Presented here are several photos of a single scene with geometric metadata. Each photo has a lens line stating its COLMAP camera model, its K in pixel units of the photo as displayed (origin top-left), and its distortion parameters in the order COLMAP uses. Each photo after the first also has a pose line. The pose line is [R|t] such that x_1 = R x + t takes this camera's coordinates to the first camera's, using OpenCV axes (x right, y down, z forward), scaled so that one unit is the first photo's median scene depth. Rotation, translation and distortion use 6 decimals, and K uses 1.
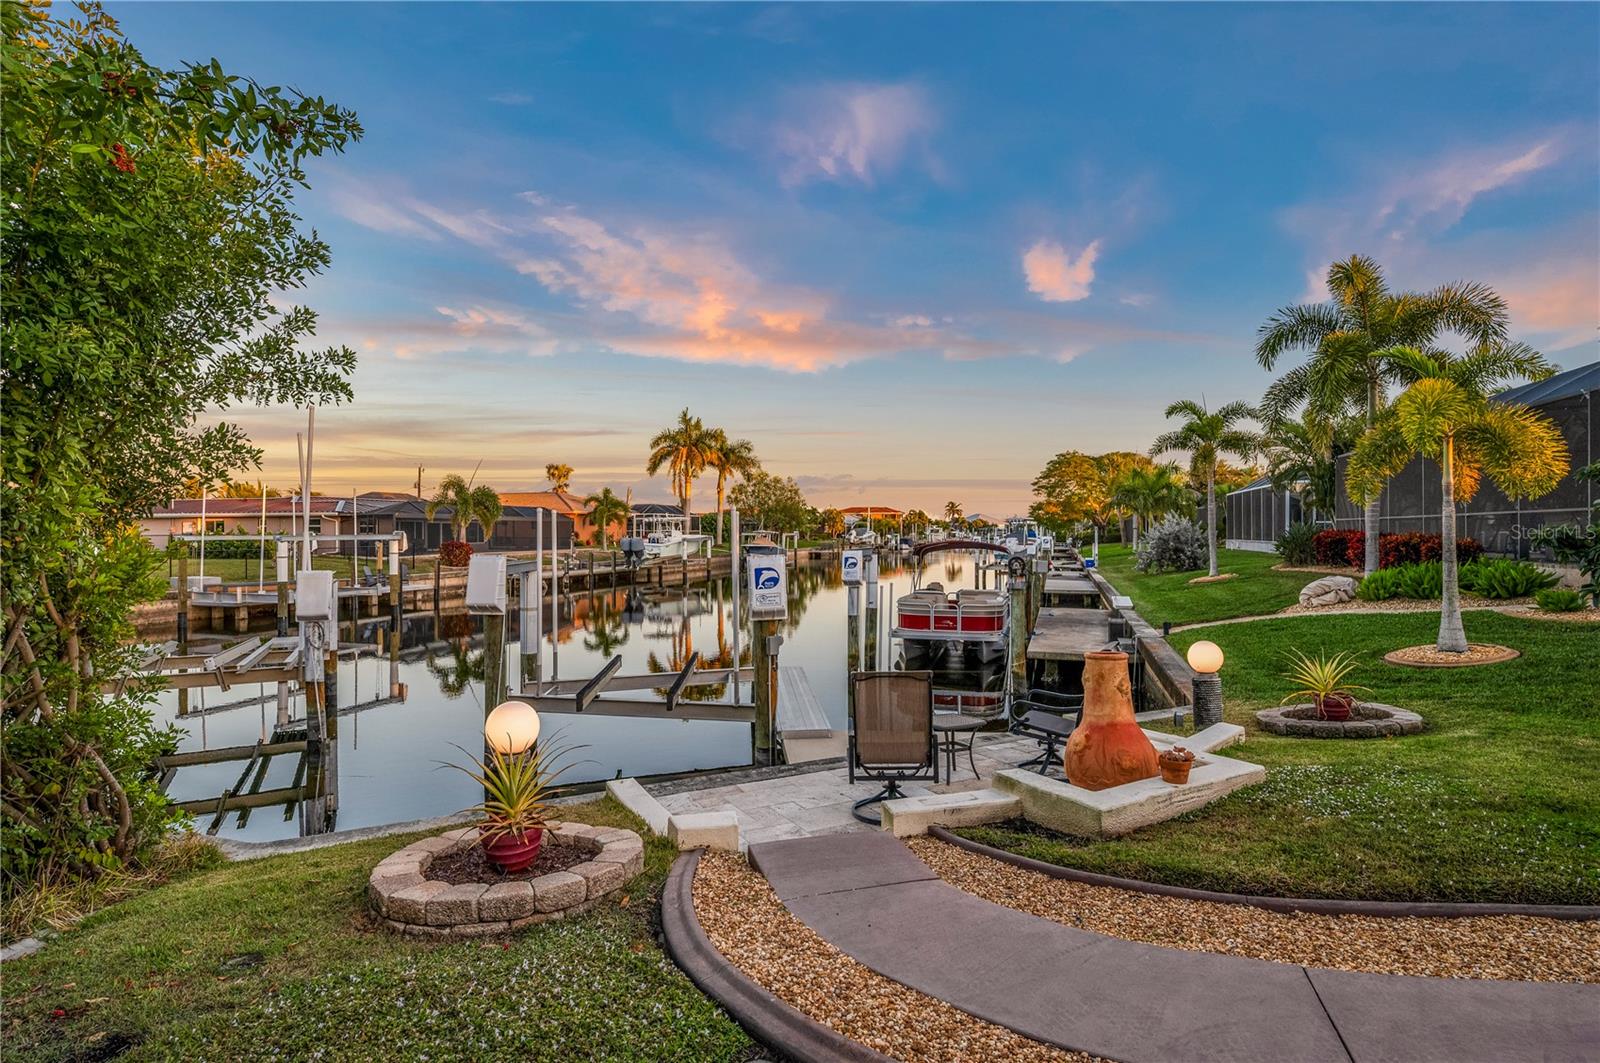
lens RADIAL K [[789.2, 0, 799.0], [0, 789.2, 538.9], [0, 0, 1]] dist [-0.000505, -0.000165]
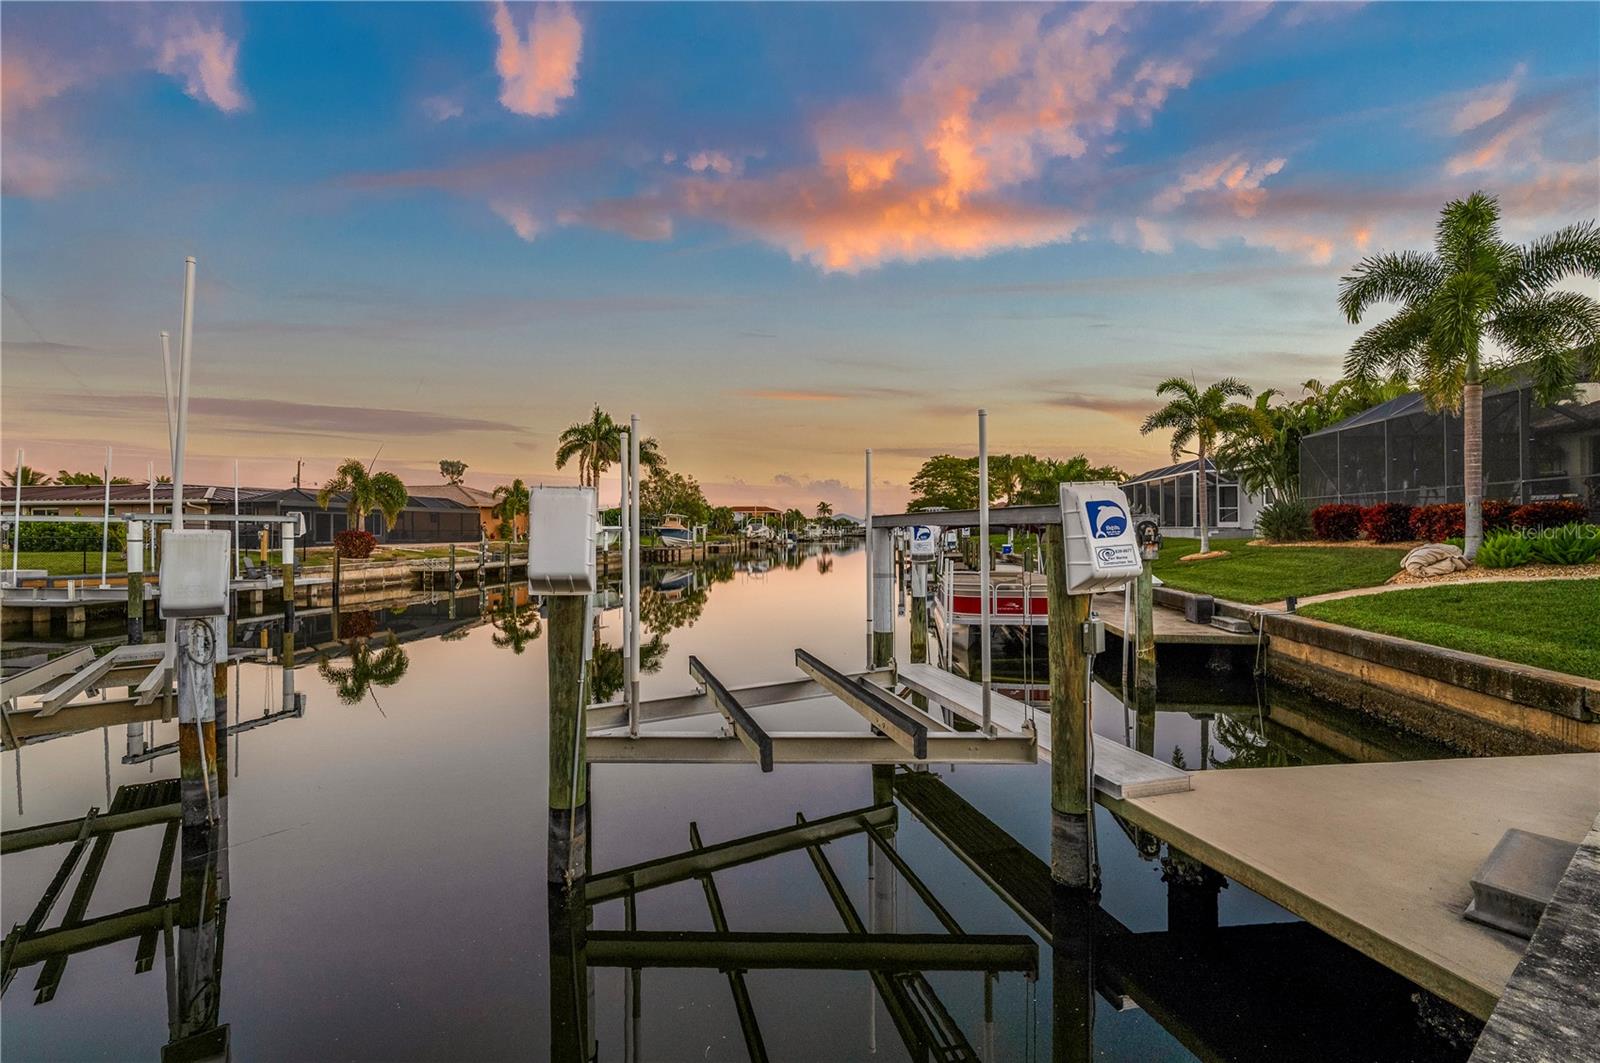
lens RADIAL K [[706.0, 0, 800.0], [0, 706.0, 531.5], [0, 0, 1]] dist [-0.000632, 0.000158]
pose [[0.984699, -0.003375, 0.174229, -0.092201], [0.004825, 0.999957, -0.007903, 0.016339], [-0.174195, 0.008623, 0.984673, 0.141965]]
